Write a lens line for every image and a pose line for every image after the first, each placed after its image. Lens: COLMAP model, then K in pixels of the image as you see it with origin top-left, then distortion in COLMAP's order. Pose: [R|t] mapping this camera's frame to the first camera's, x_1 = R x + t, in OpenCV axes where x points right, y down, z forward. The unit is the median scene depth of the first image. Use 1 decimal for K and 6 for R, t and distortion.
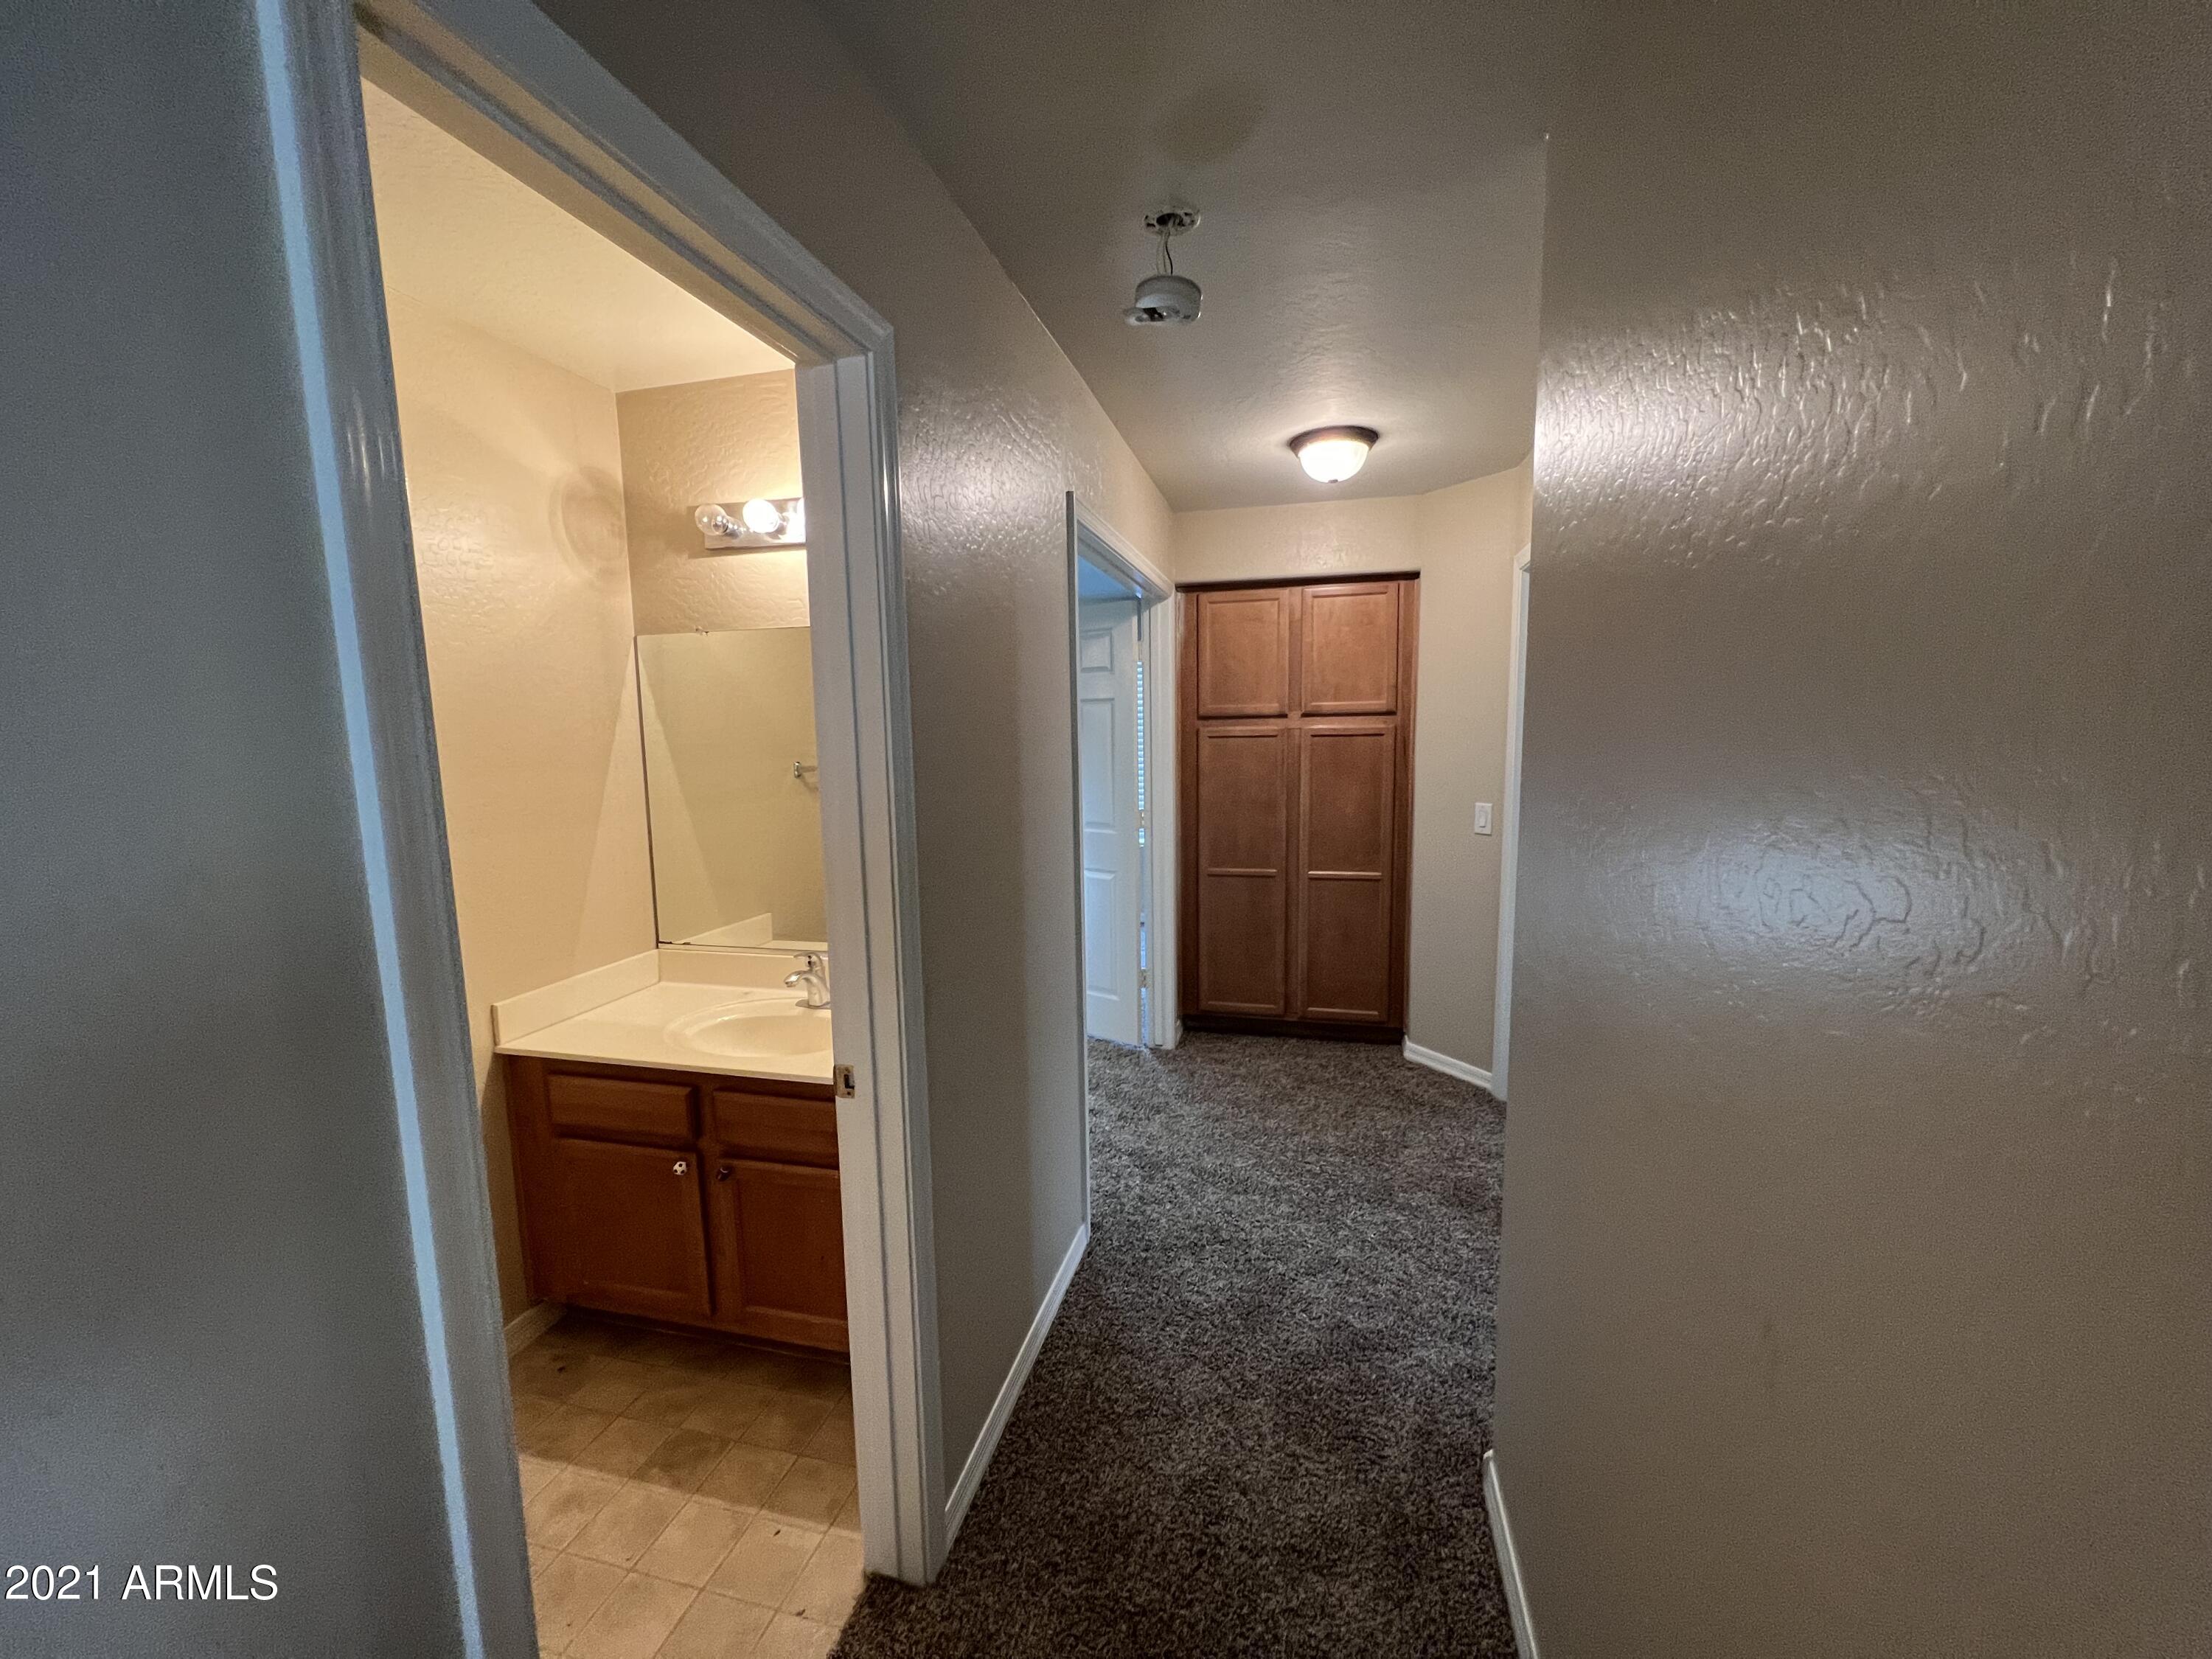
lens RADIAL K [[880.0, 0, 1099.2], [0, 880.0, 839.0], [0, 0, 1]] dist [-0.002131, -0.000865]
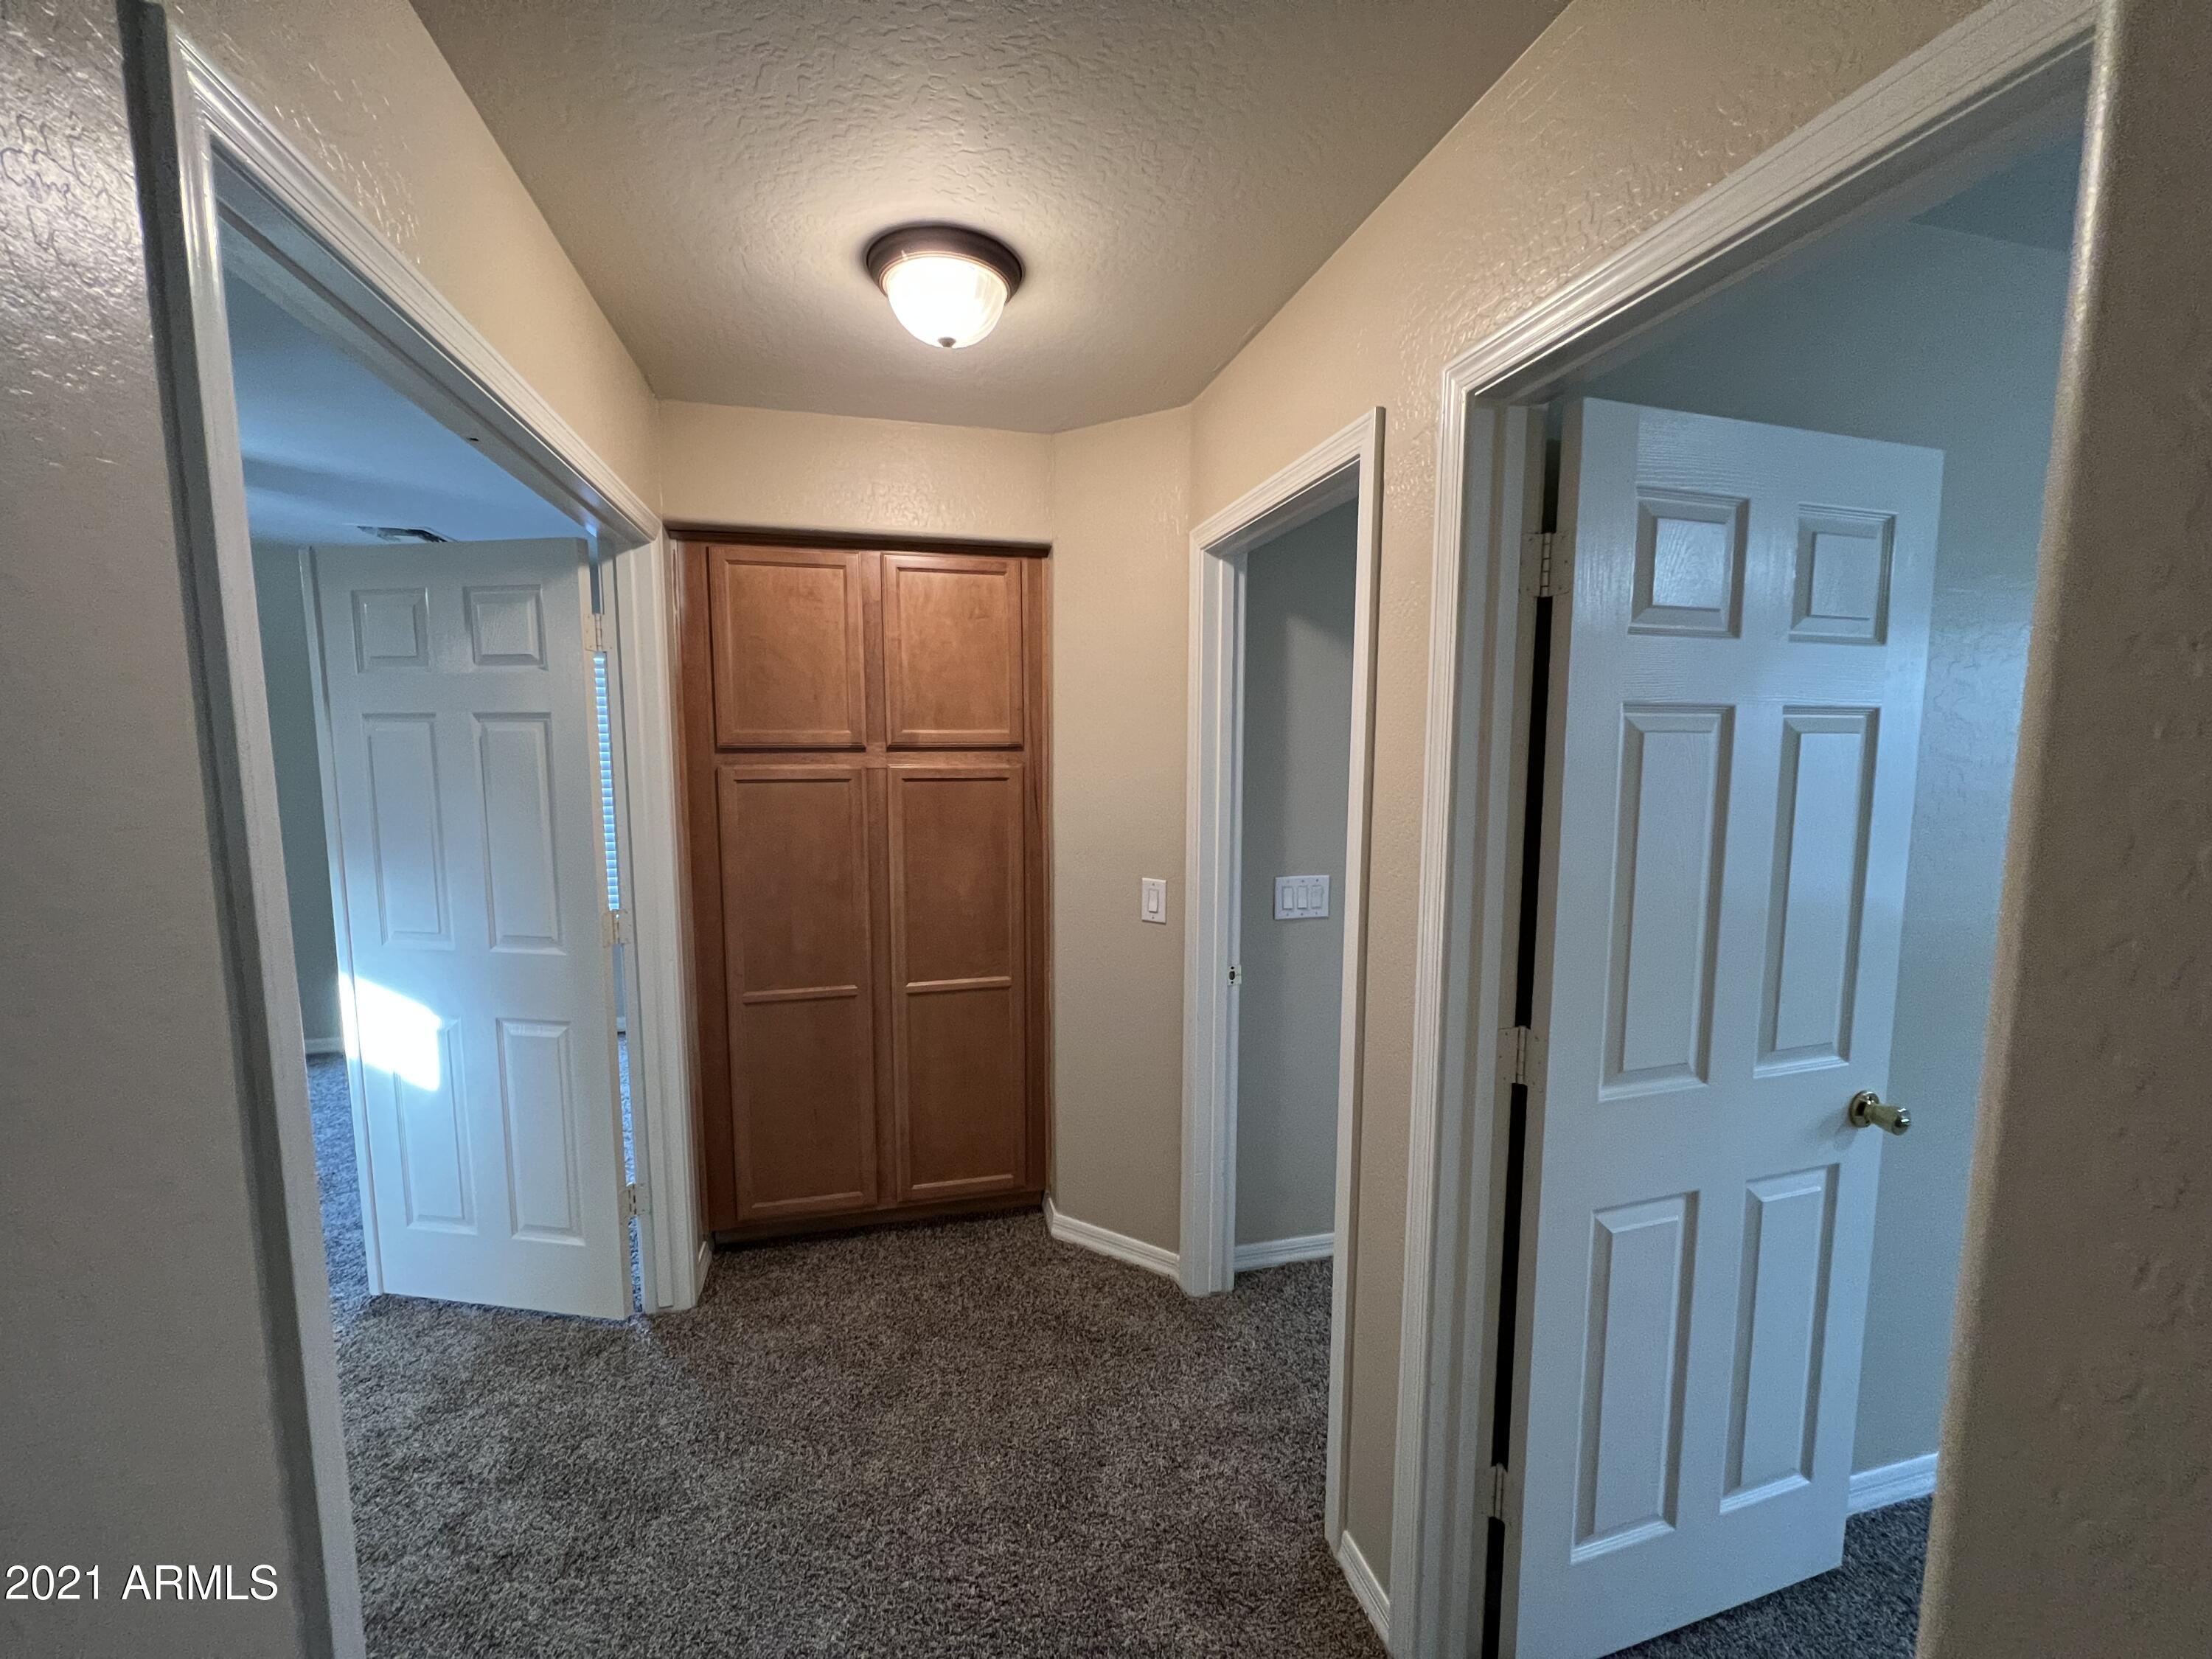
lens RADIAL K [[880.0, 0, 1095.0], [0, 880.0, 835.9], [0, 0, 1]] dist [-0.002131, -0.000865]
pose [[0.881153, -0.031738, 0.471765, 0.053535], [0.044845, 0.998857, -0.016562, -0.055922], [-0.470700, 0.035750, 0.881569, 0.339156]]
